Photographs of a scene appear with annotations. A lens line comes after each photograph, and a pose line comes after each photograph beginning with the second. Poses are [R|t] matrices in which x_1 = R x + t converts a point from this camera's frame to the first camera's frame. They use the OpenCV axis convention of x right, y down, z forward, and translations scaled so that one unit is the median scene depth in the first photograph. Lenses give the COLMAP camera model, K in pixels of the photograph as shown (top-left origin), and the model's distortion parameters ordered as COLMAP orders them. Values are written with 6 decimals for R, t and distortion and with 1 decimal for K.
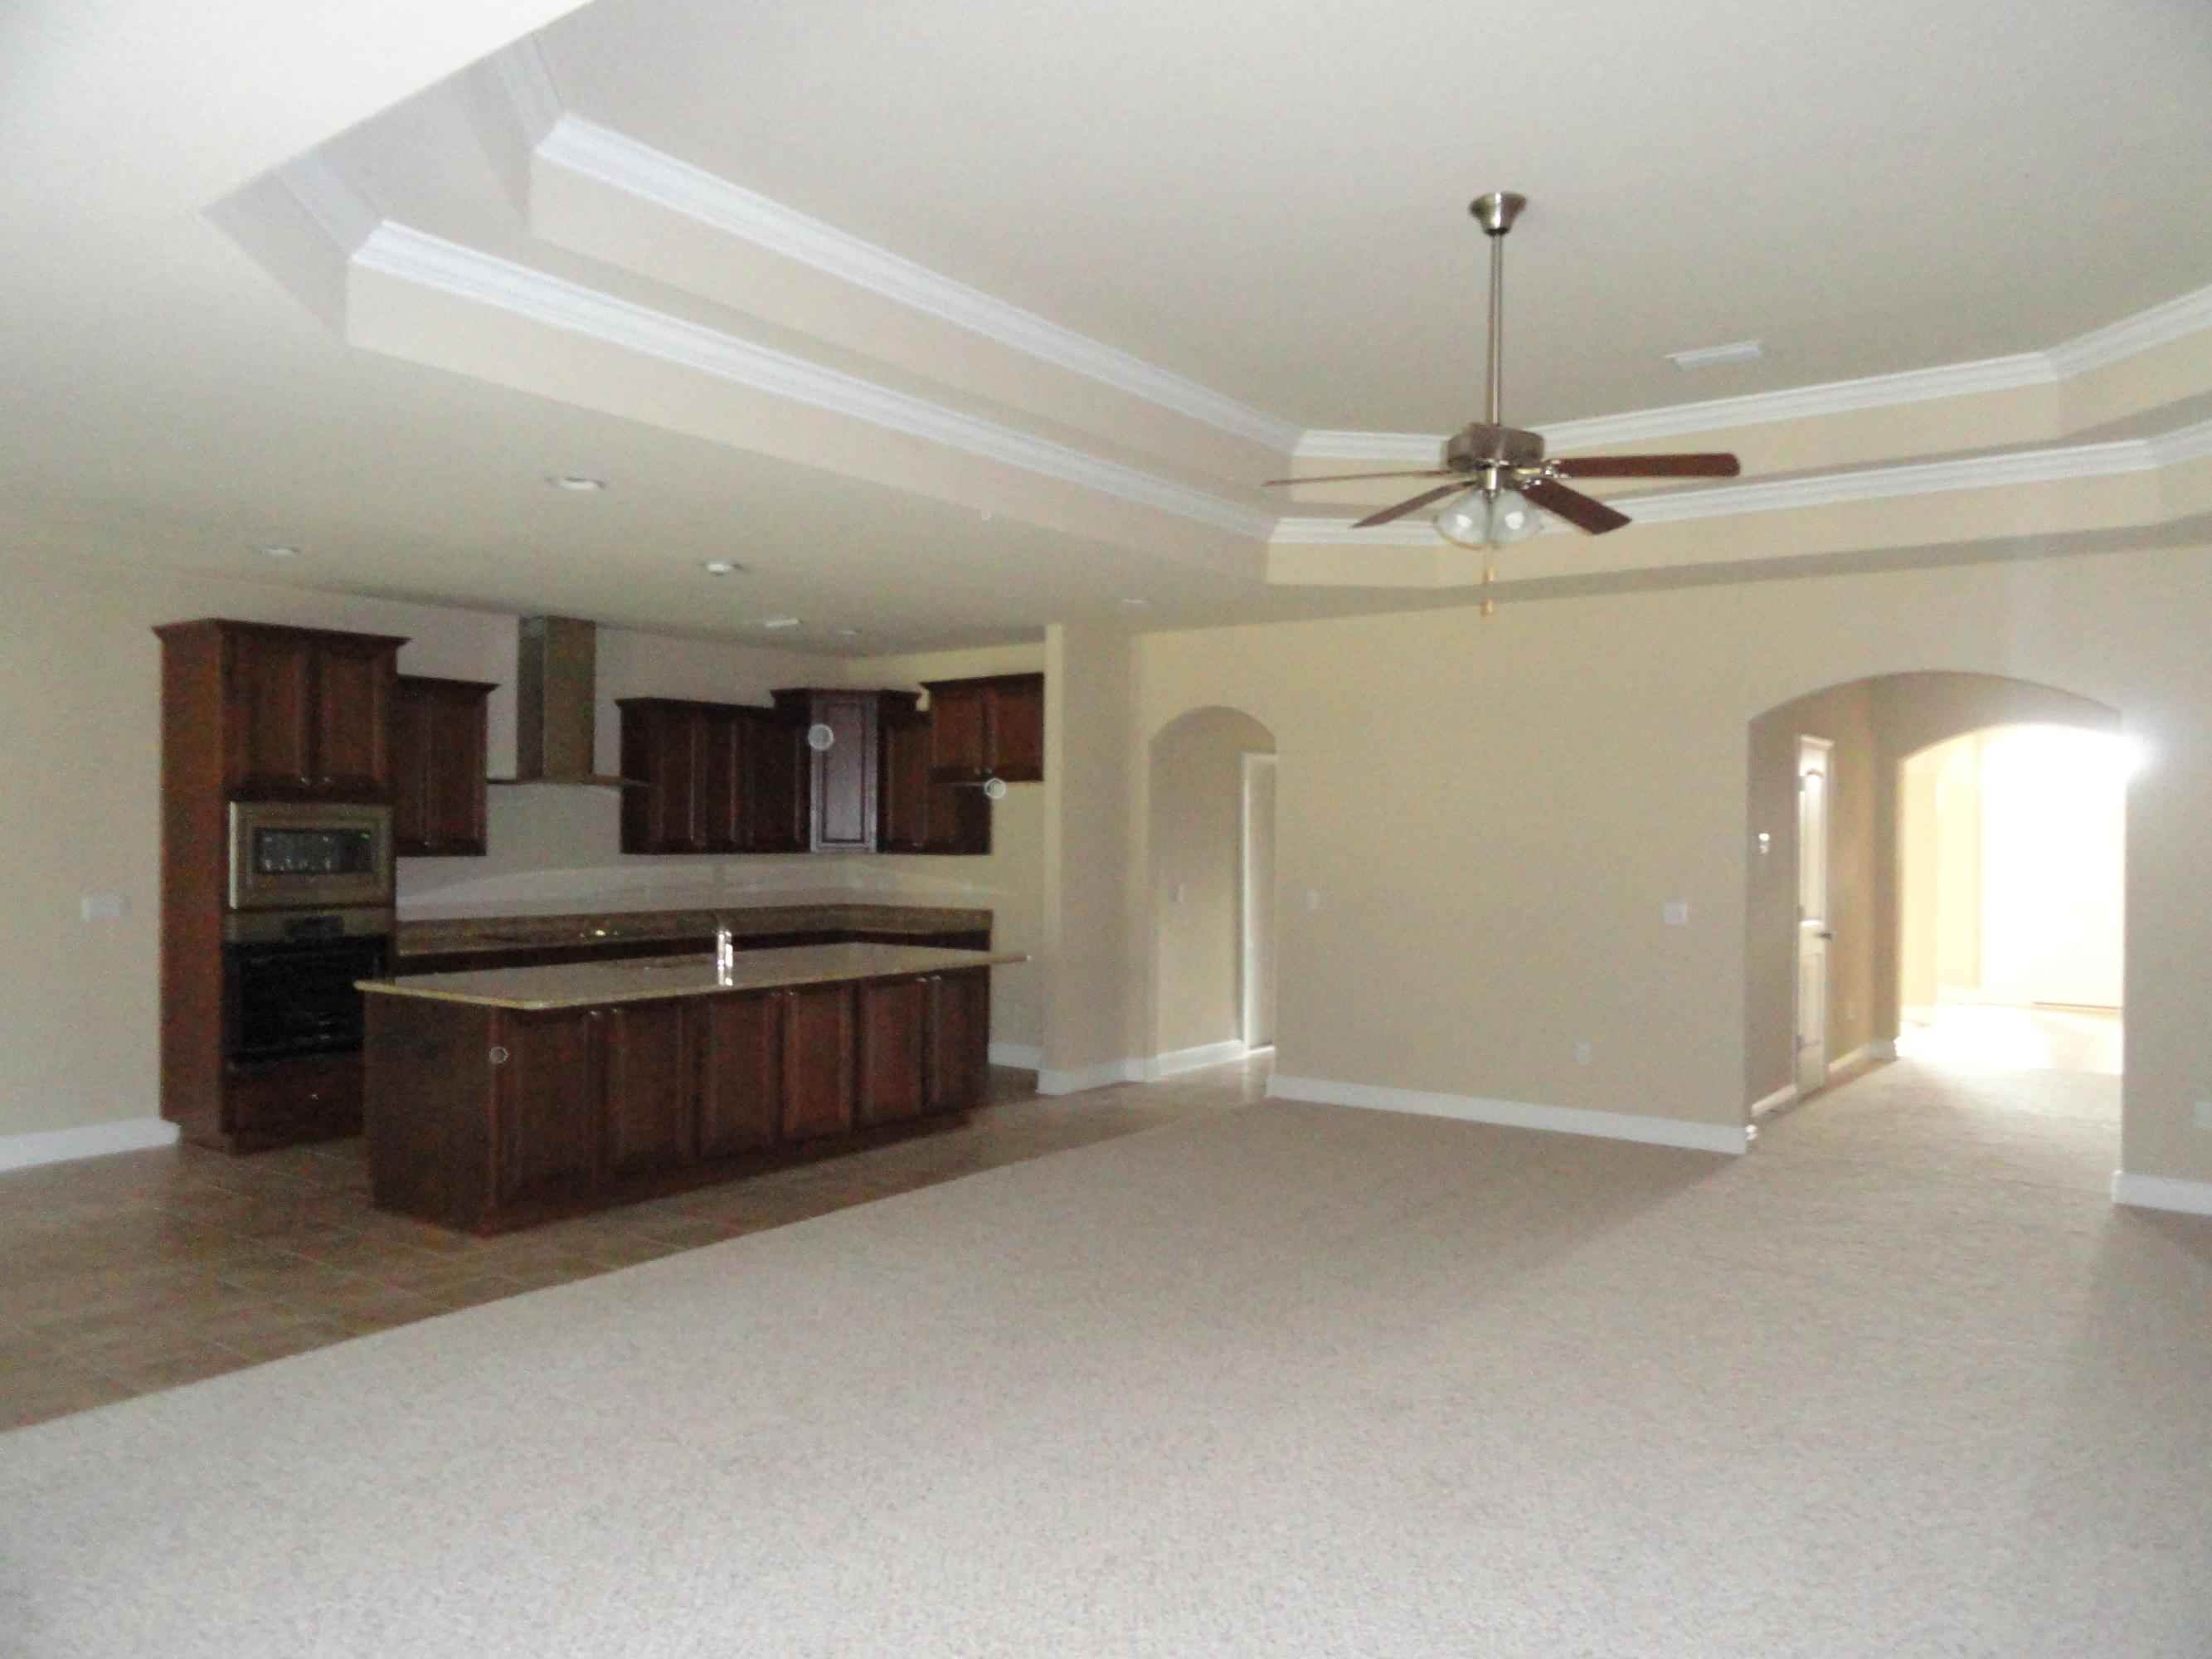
lens RADIAL K [[1538.3, 0, 1114.0], [0, 1538.3, 832.9], [0, 0, 1]] dist [-0.005603, -0.008698]
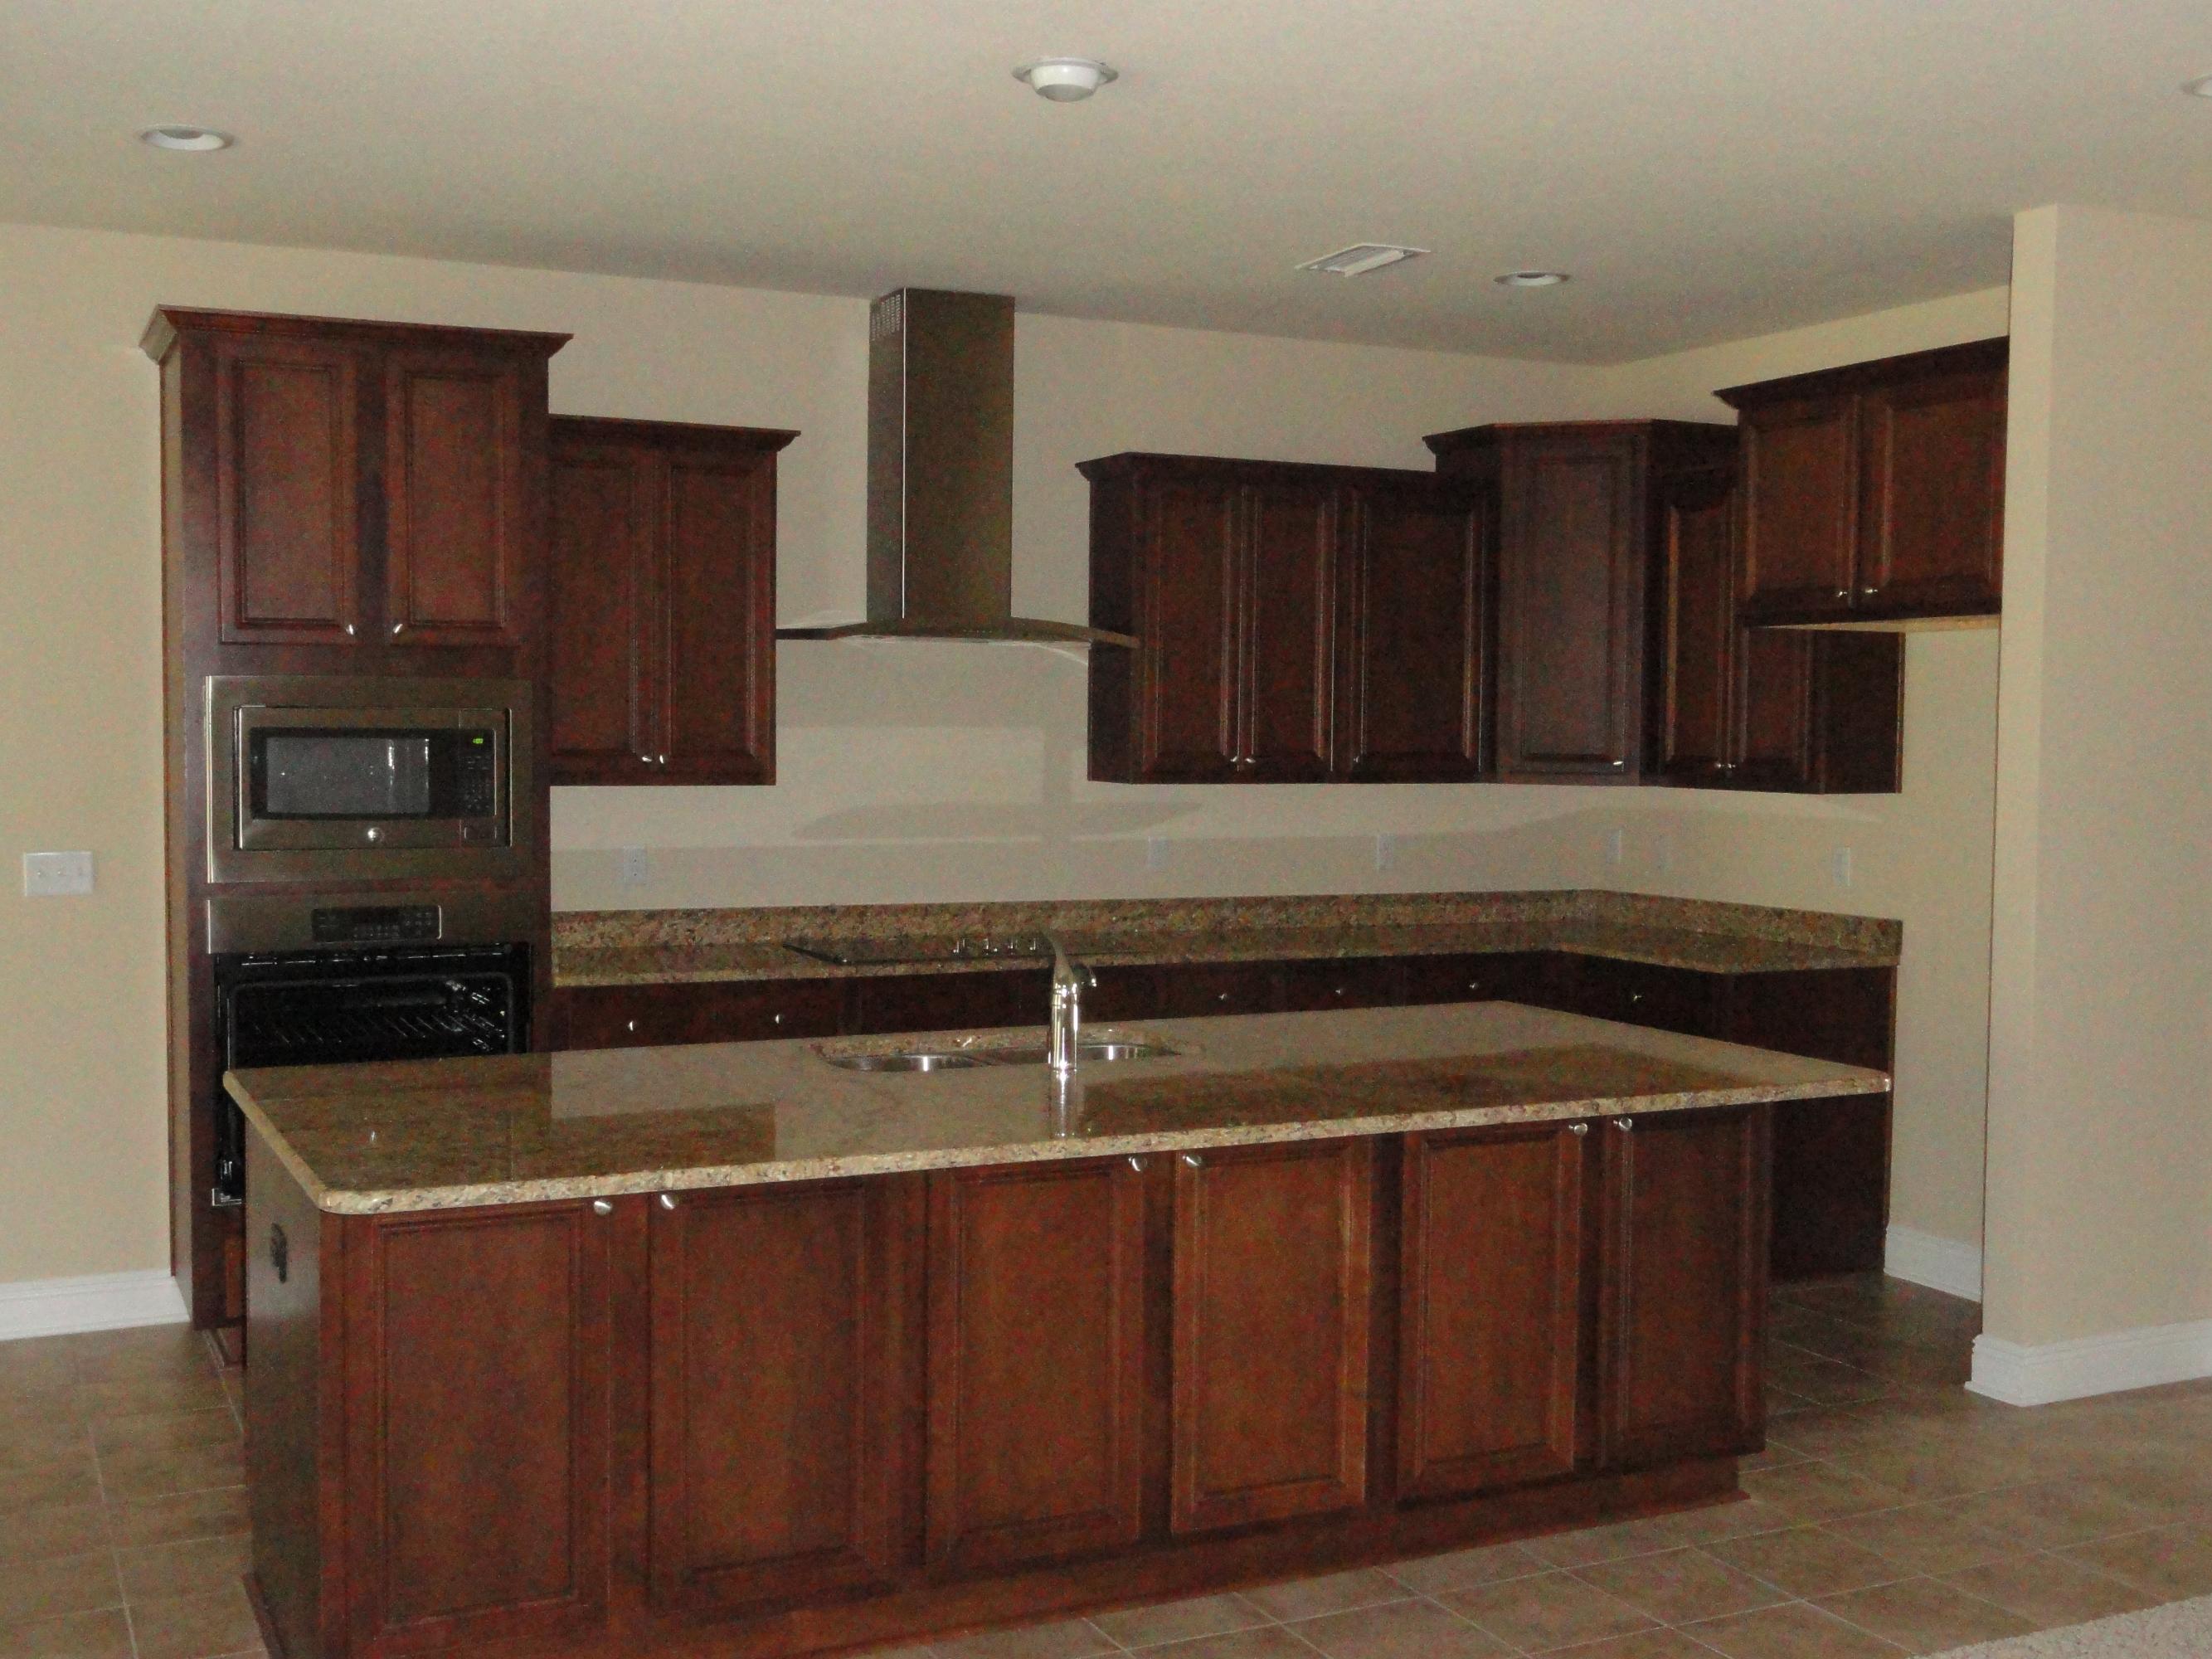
lens RADIAL K [[2369.1, 0, 1098.7], [0, 2369.1, 824.3], [0, 0, 1]] dist [-0.029214, 0.000000]
pose [[0.884760, 0.022341, -0.465512, 0.034435], [-0.004767, 0.999232, 0.038896, -0.001699], [0.466023, -0.032195, 0.884187, 0.359957]]
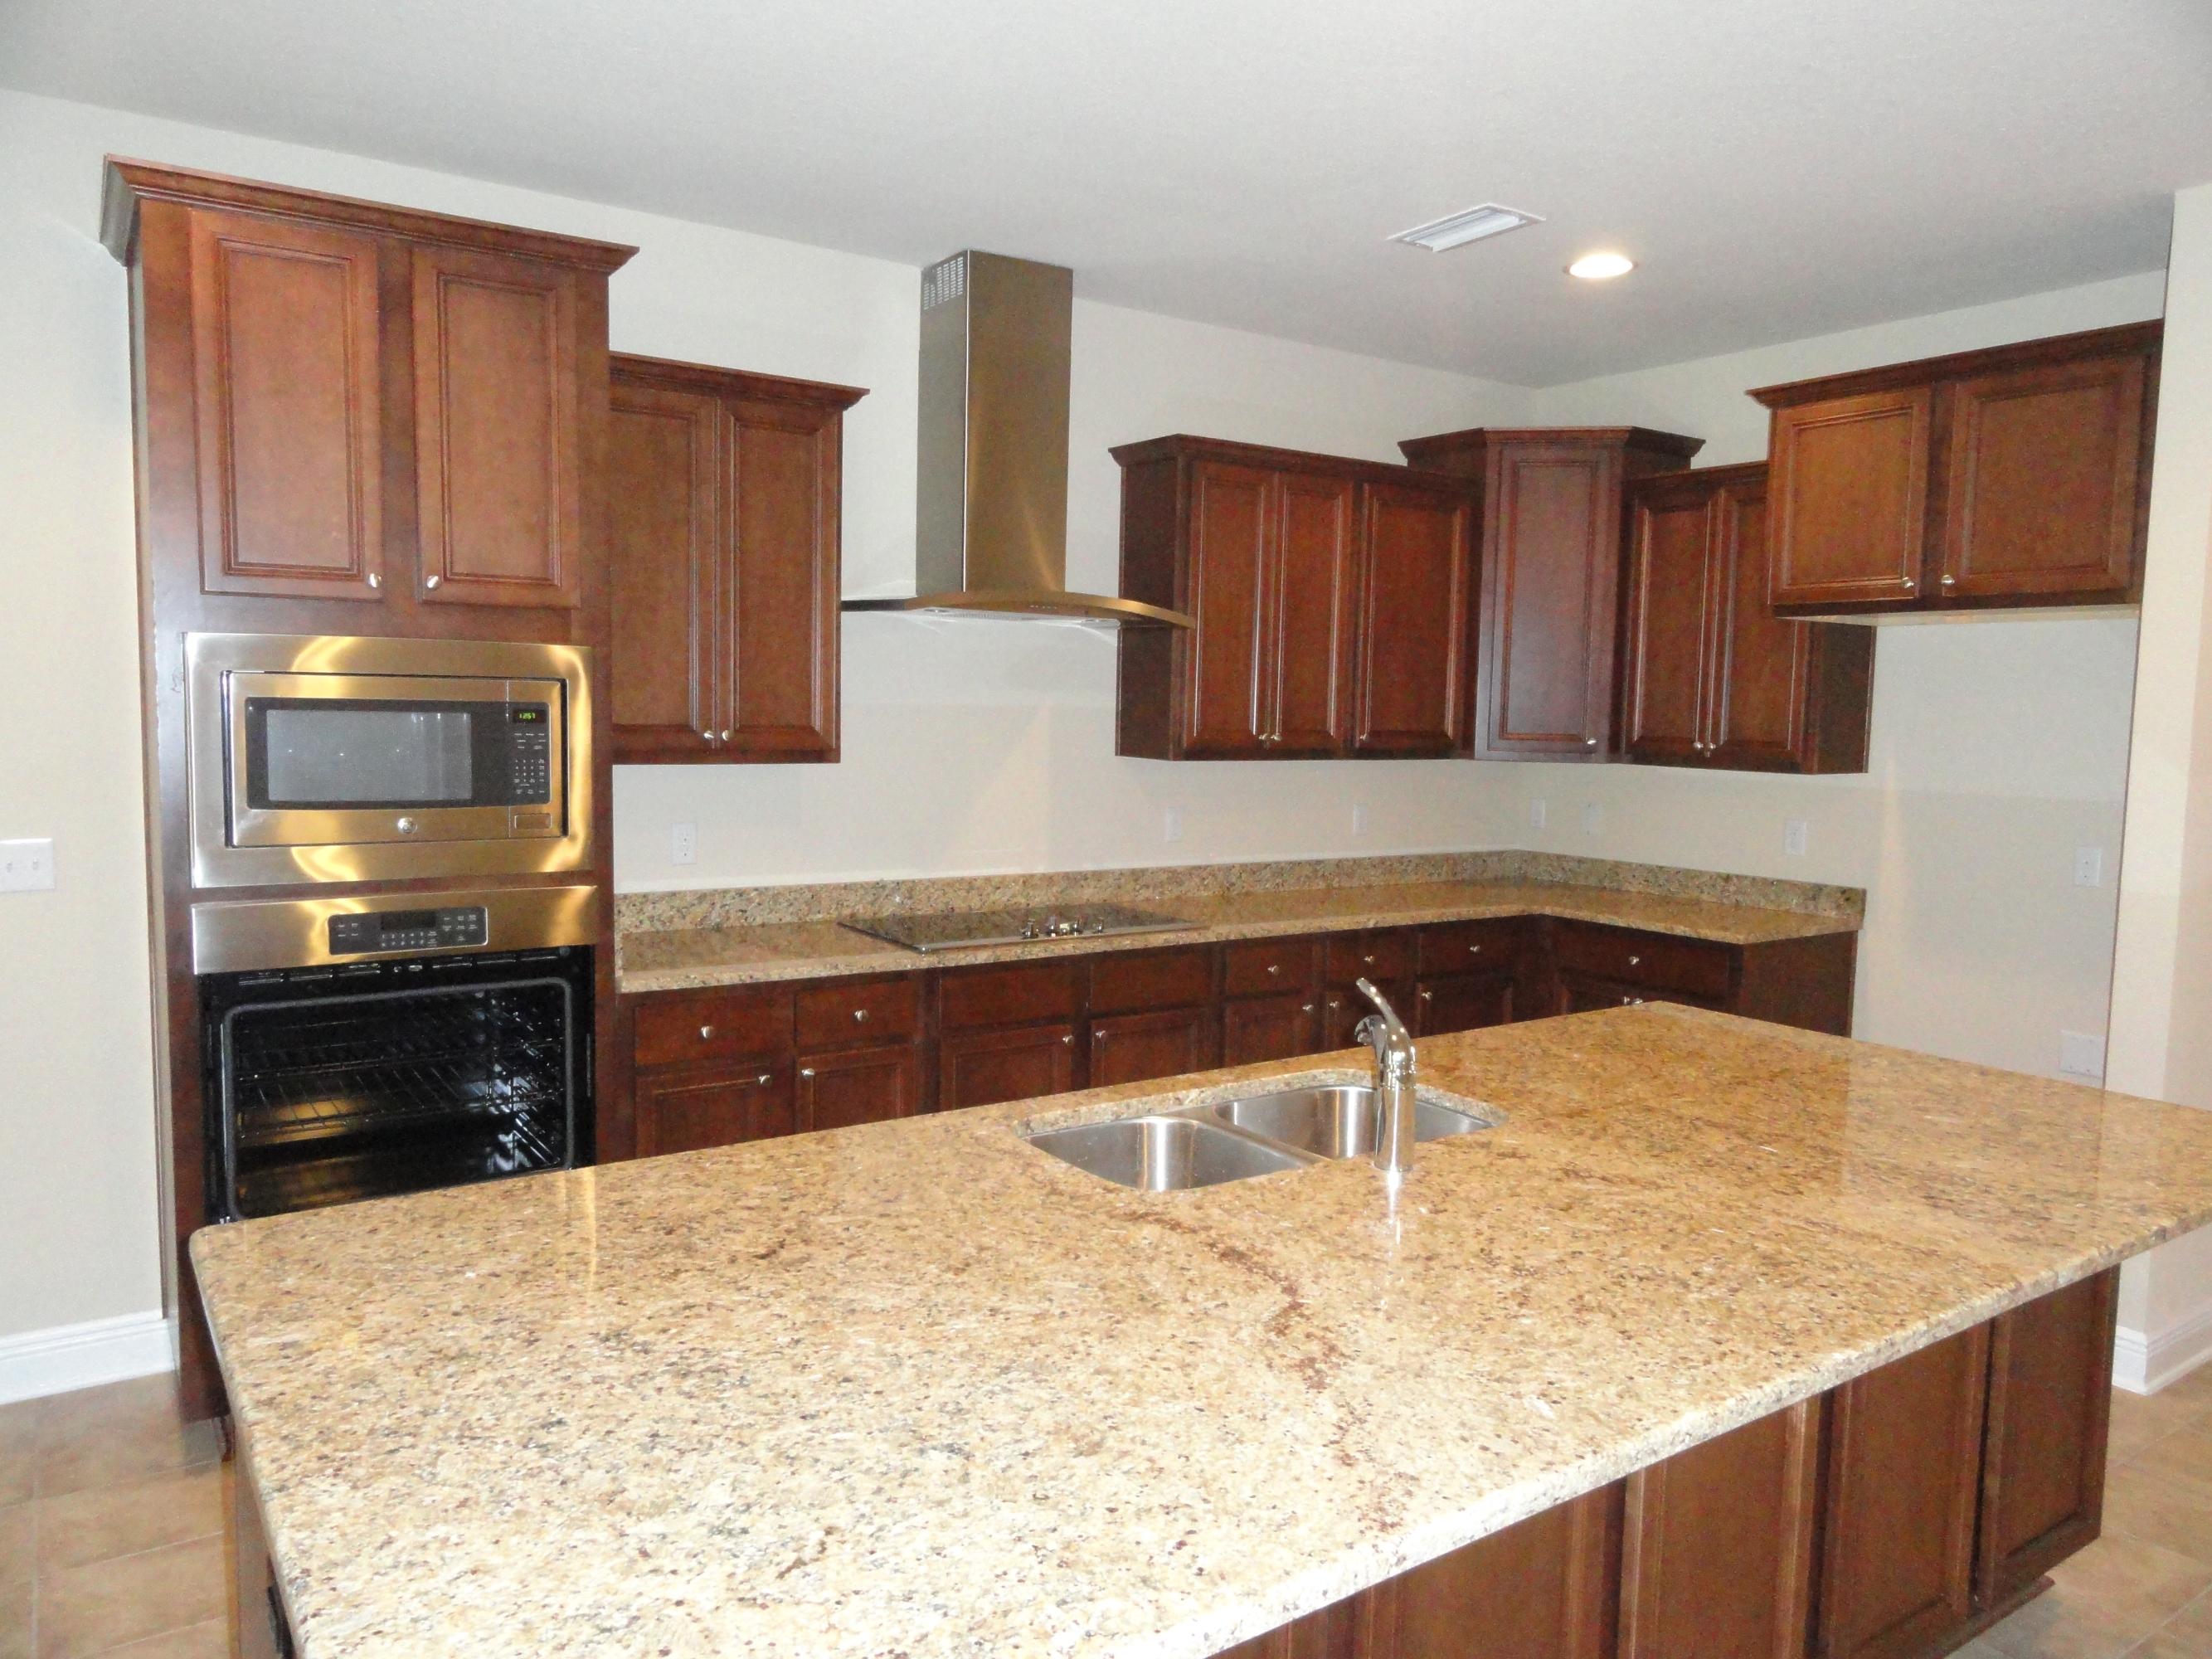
lens RADIAL K [[1538.3, 0, 1108.8], [0, 1538.3, 822.0], [0, 0, 1]] dist [-0.005603, -0.008698]
pose [[0.946691, 0.039940, -0.319658, -0.171074], [-0.016042, 0.996898, 0.077047, -0.003716], [0.321743, -0.067811, 0.944395, 0.552858]]
